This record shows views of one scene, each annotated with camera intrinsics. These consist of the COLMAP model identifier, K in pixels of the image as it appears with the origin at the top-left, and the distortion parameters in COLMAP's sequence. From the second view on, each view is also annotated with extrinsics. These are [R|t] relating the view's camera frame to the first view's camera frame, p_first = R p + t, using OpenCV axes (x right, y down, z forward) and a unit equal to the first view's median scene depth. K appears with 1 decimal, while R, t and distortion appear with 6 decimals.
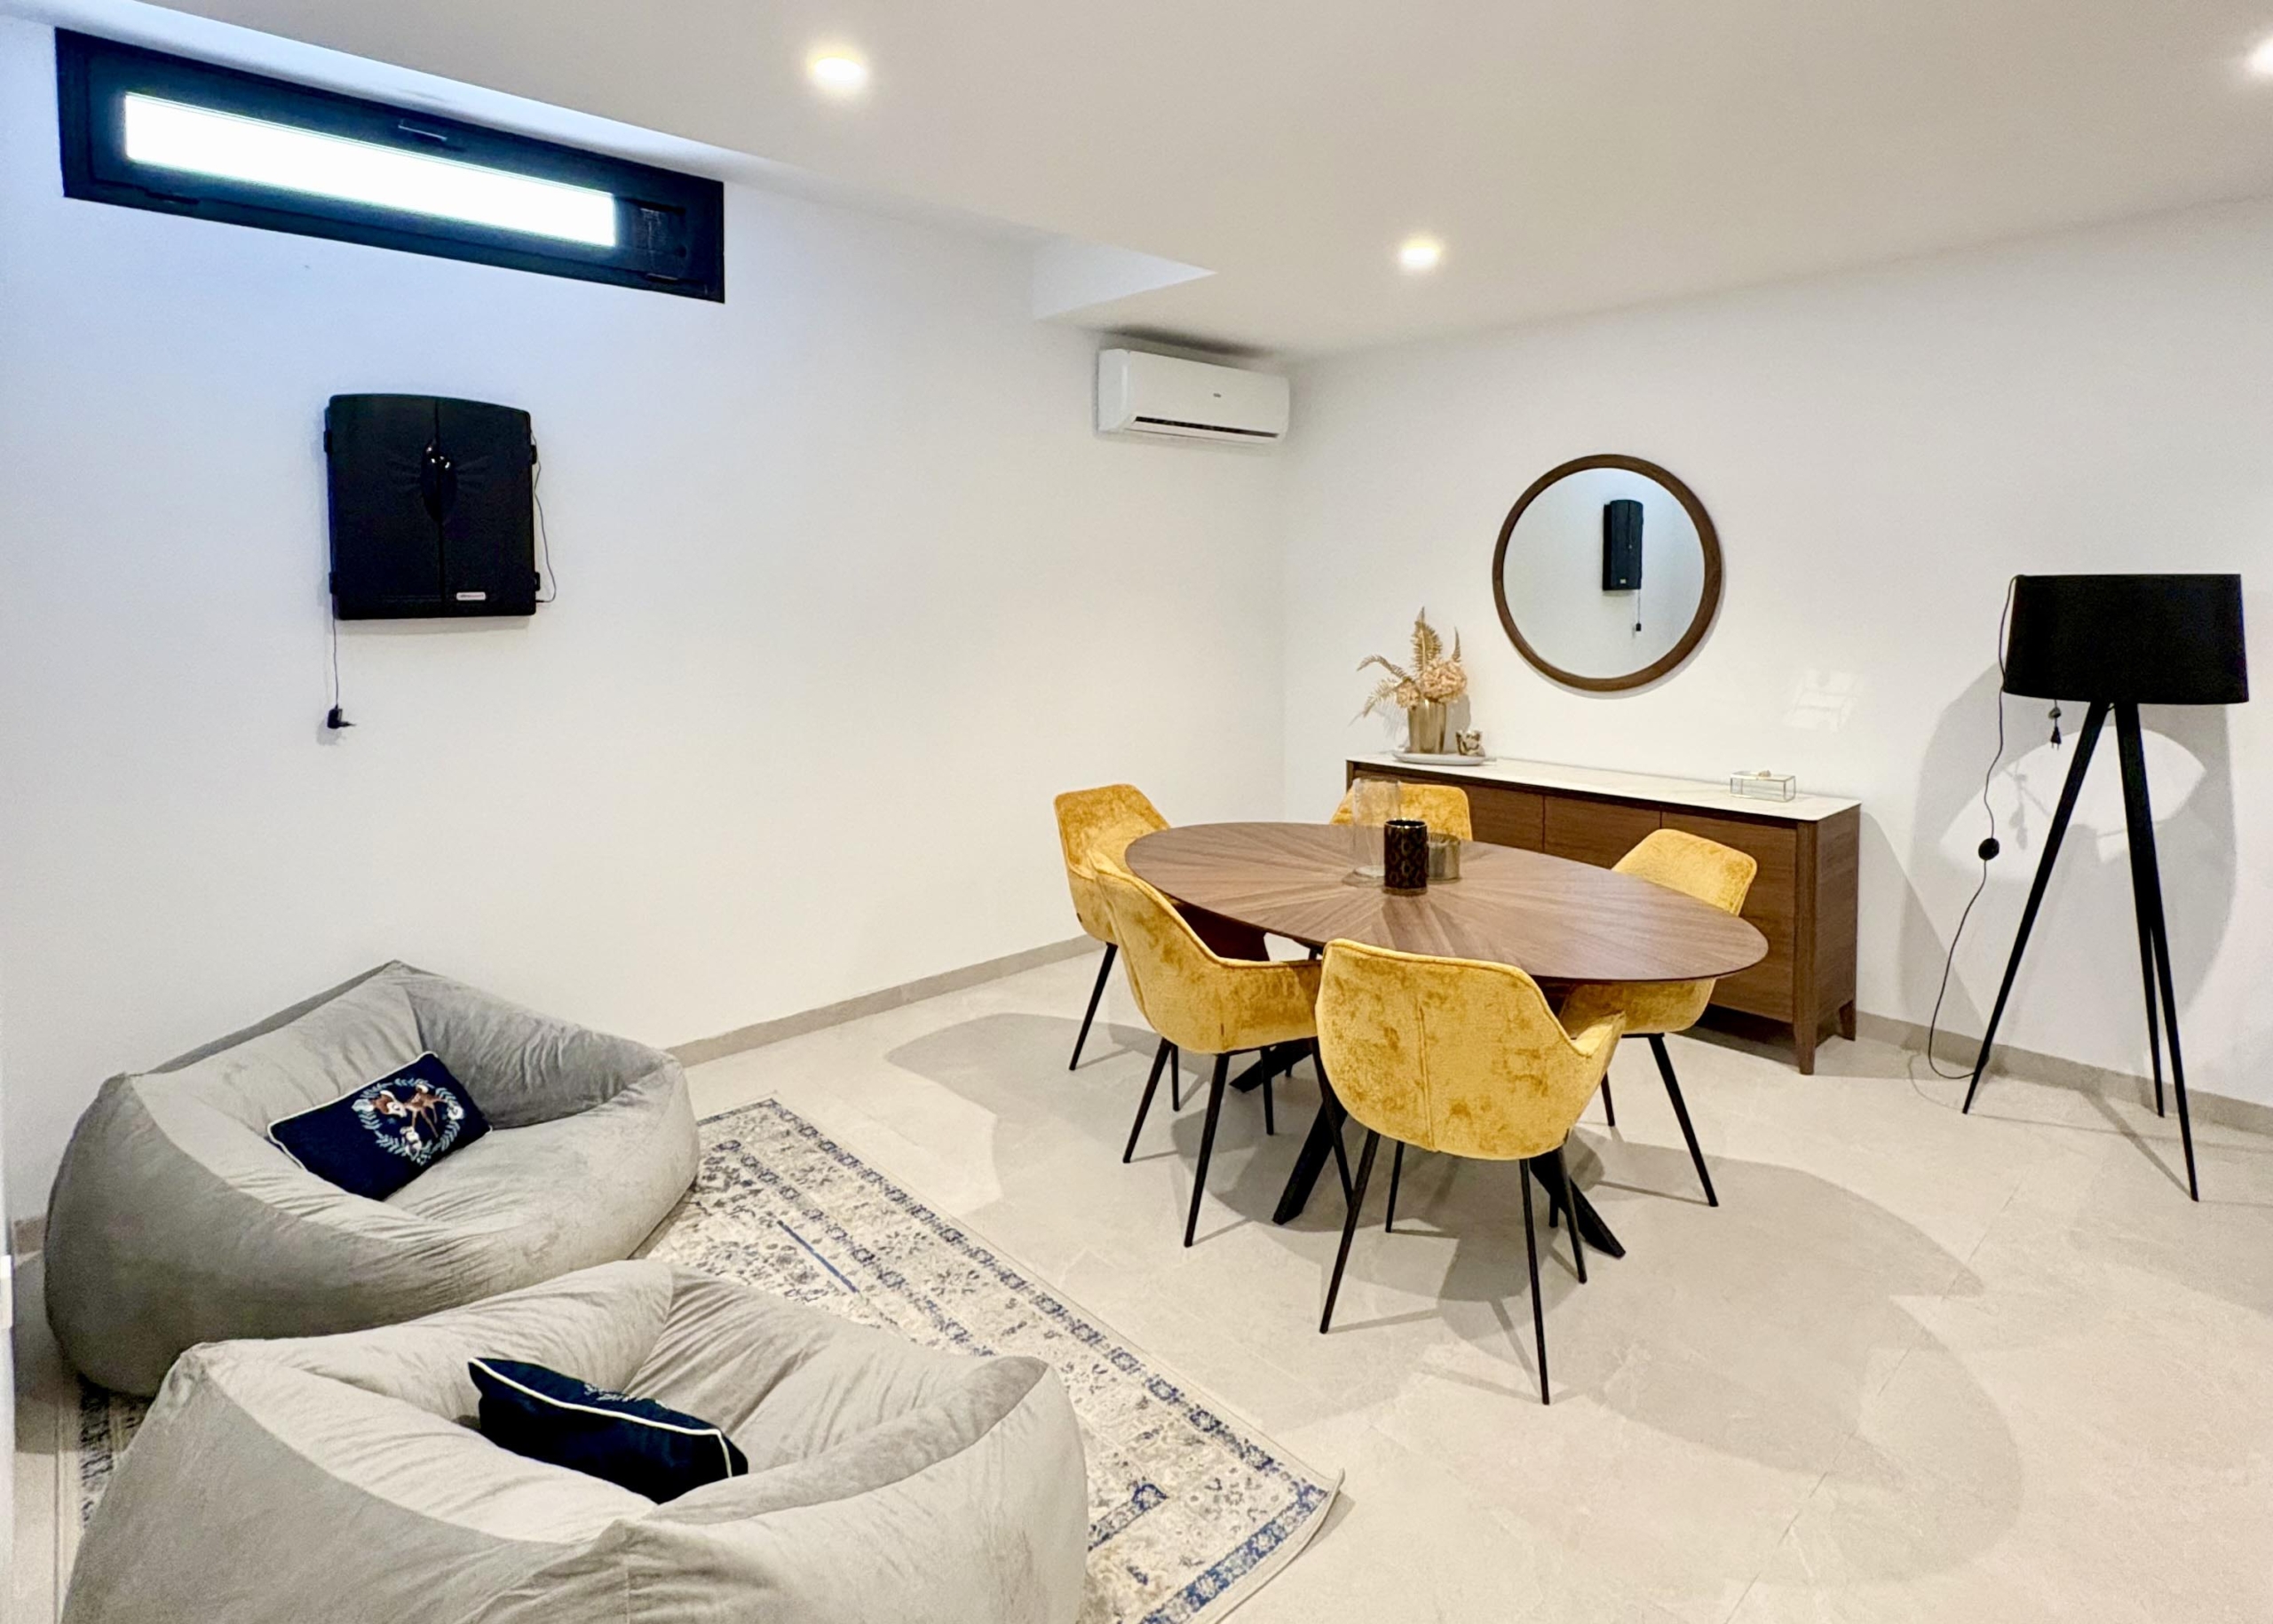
lens RADIAL K [[1228.7, 0, 1135.0], [0, 1228.7, 812.5], [0, 0, 1]] dist [-0.000379, -0.001500]
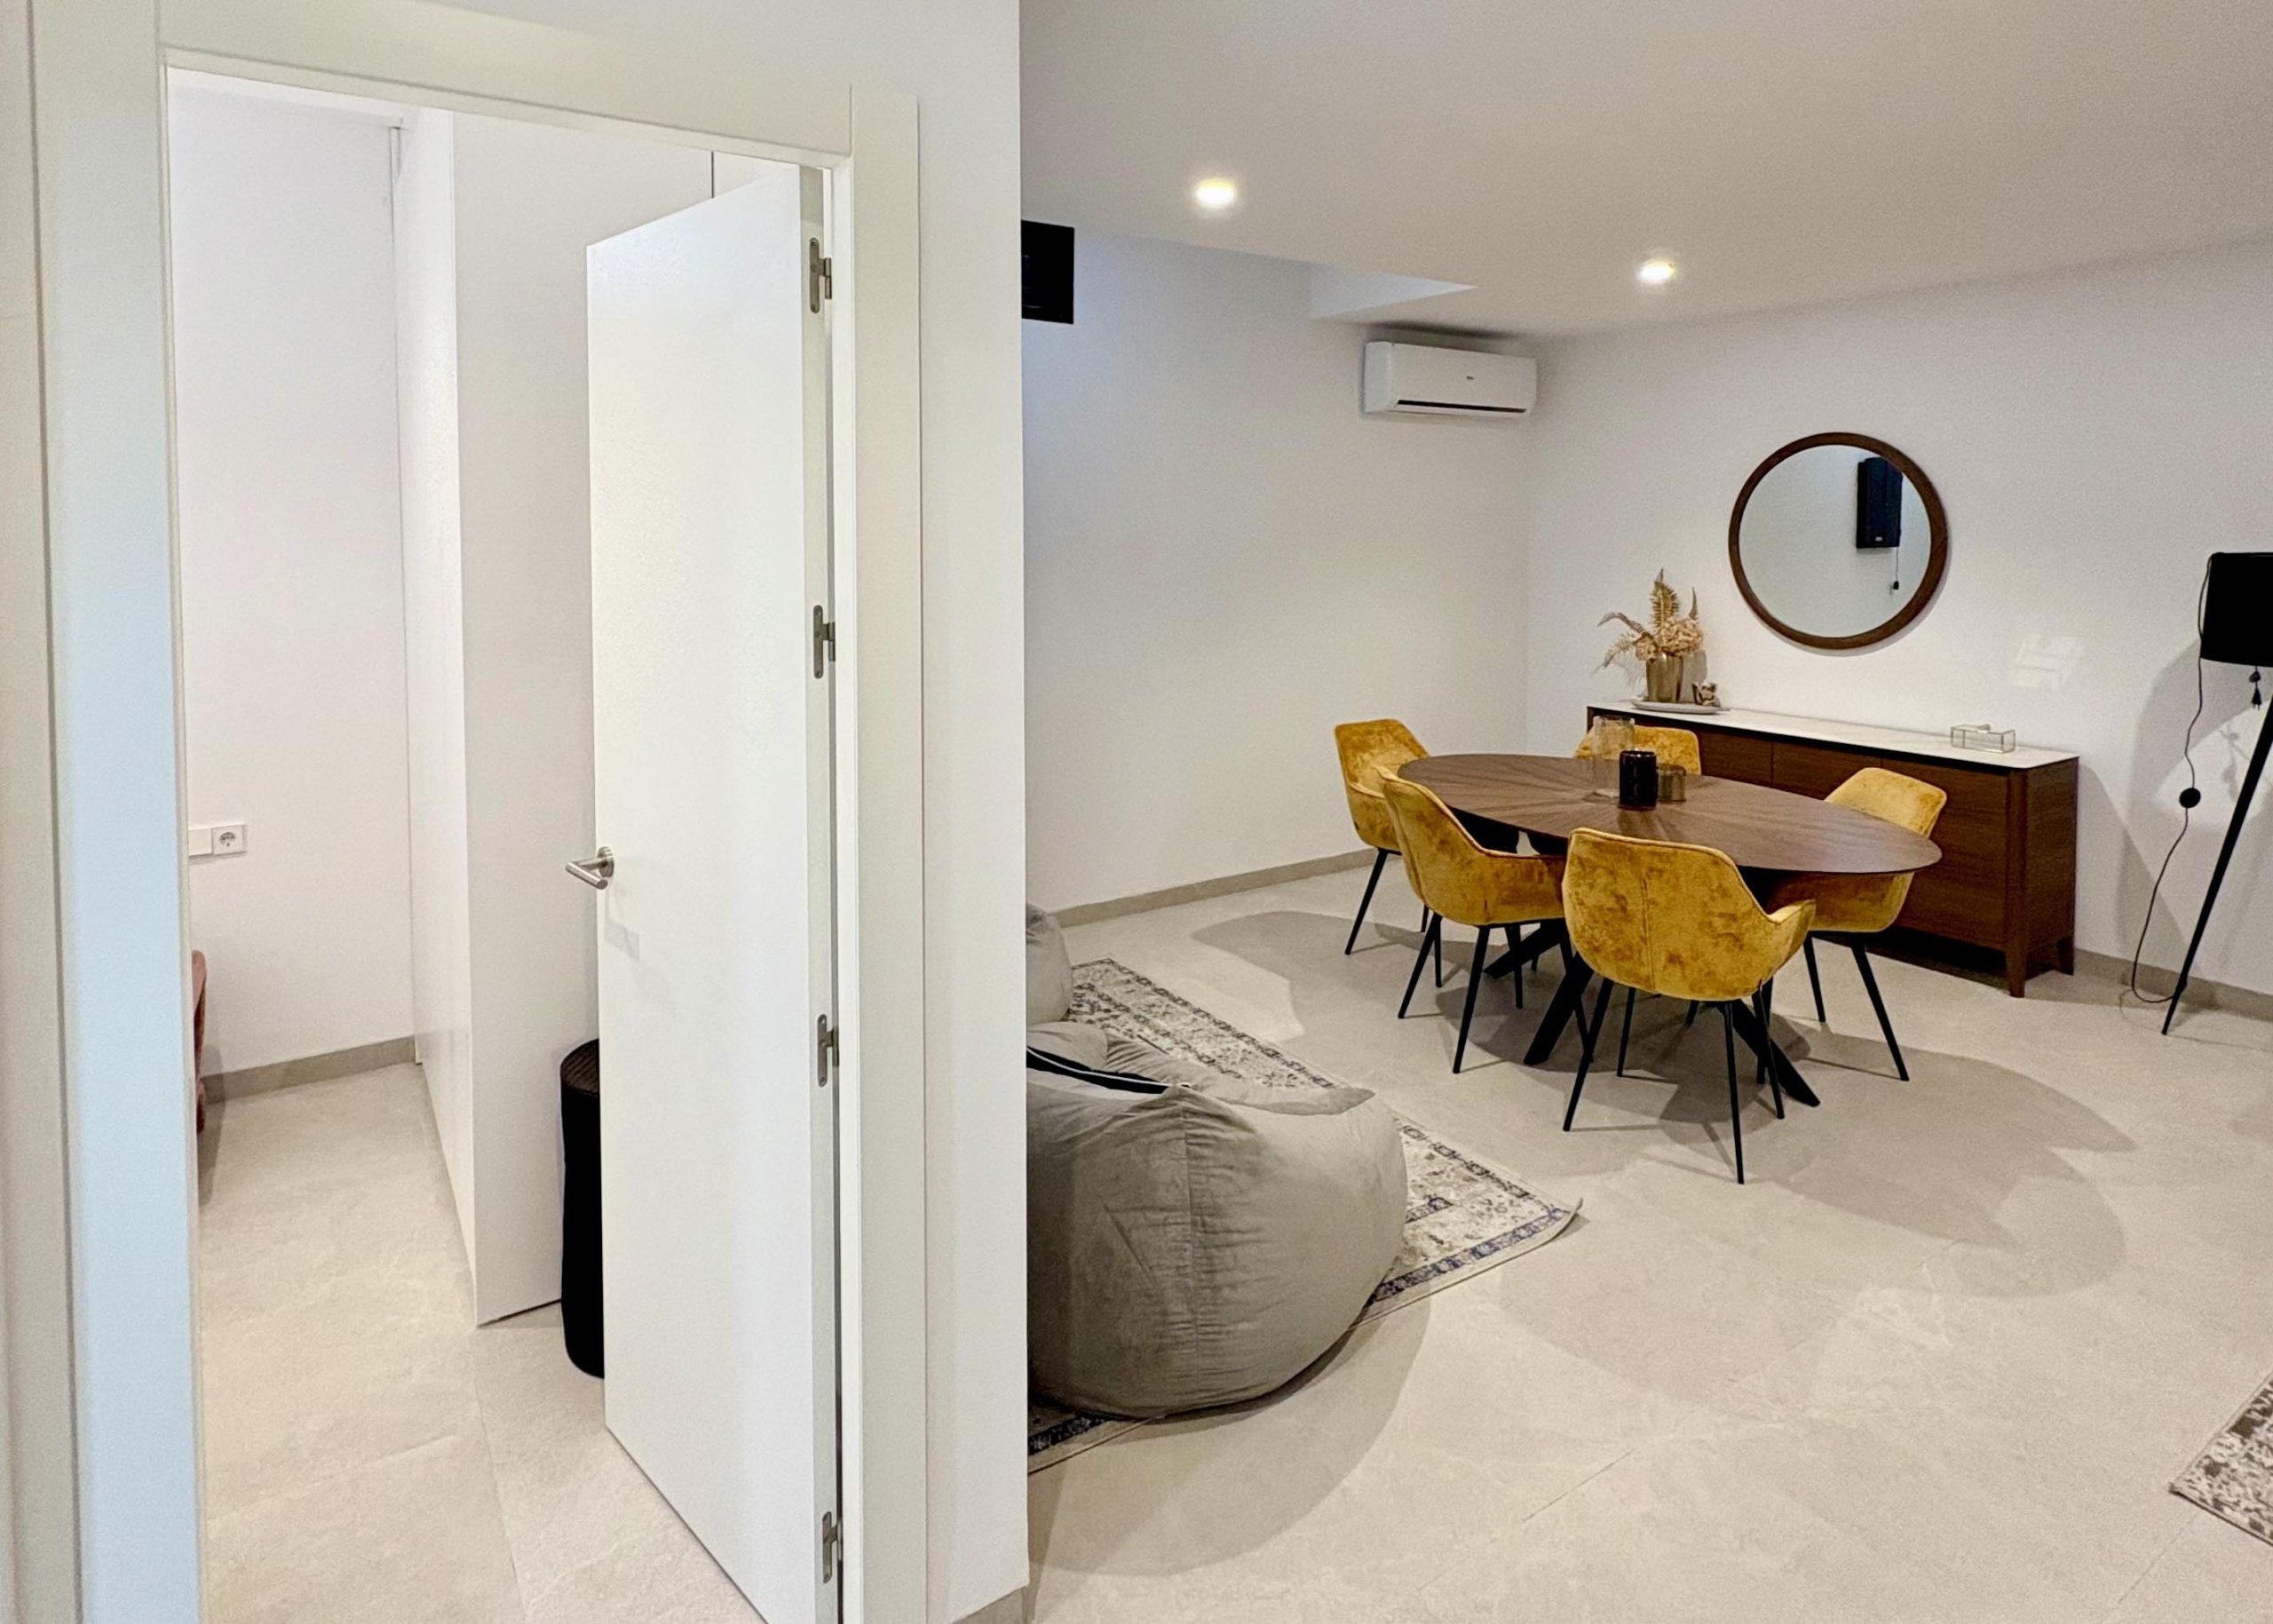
lens RADIAL K [[1228.7, 0, 1178.6], [0, 1228.7, 660.5], [0, 0, 1]] dist [-0.000379, -0.001500]
pose [[0.988311, 0.022350, -0.150807, -0.043978], [-0.034367, 0.996396, -0.077553, 0.025237], [0.148530, 0.081829, 0.985517, -0.252014]]
